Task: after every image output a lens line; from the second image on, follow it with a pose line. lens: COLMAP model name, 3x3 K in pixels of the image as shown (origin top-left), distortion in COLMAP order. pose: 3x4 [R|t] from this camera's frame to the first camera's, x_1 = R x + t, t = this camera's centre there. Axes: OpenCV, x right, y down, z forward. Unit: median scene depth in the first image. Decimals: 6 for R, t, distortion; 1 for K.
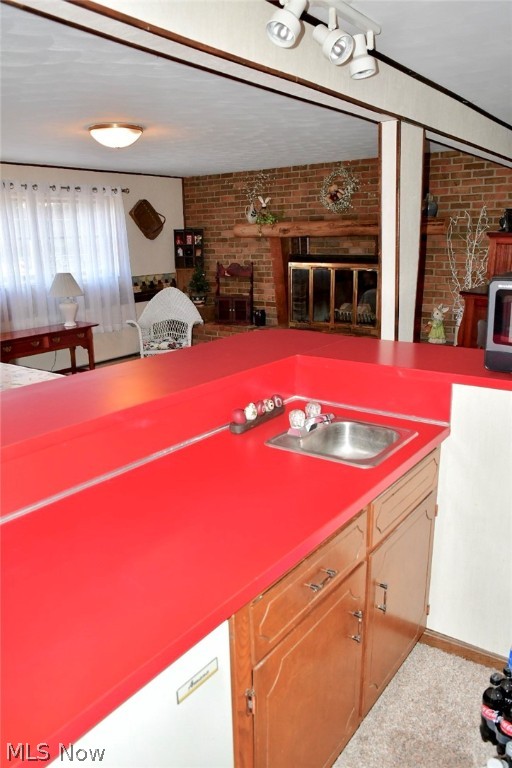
lens RADIAL K [[584.9, 0, 265.0], [0, 584.9, 382.7], [0, 0, 1]] dist [-0.083024, 0.114949]
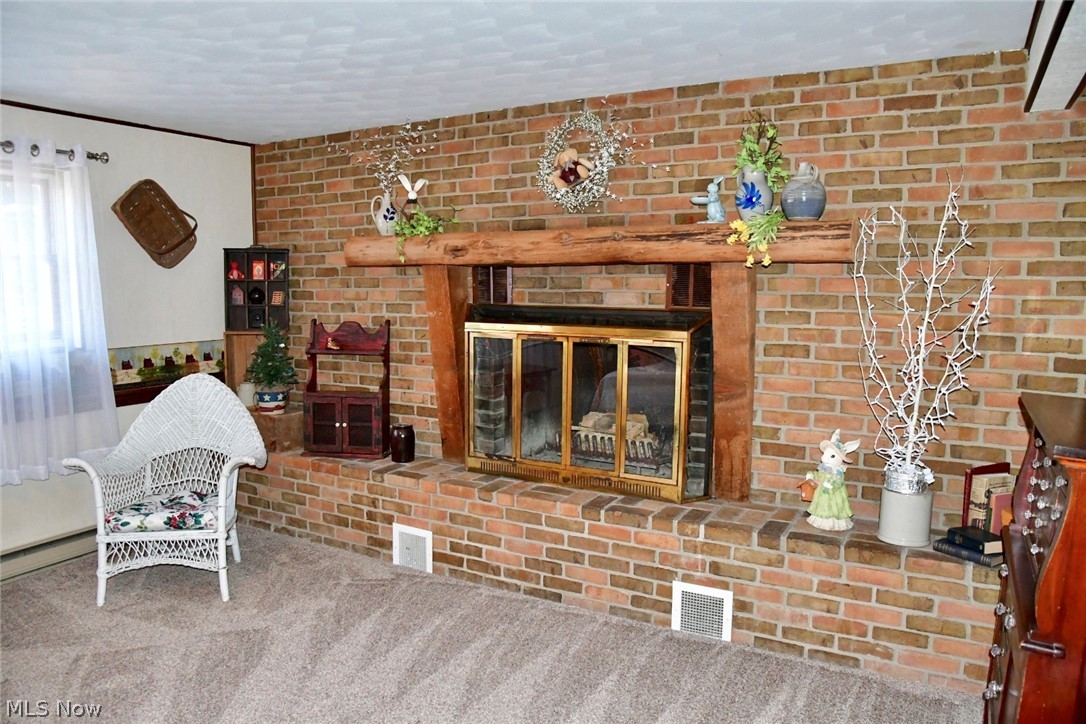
lens RADIAL K [[764.6, 0, 543.0], [0, 764.6, 362.0], [0, 0, 1]] dist [-0.123012, 0.076420]
pose [[0.993499, 0.008252, 0.113544, 0.033151], [0.007787, 0.990107, -0.140097, -0.094594], [-0.113577, 0.140071, 0.983606, 0.427336]]
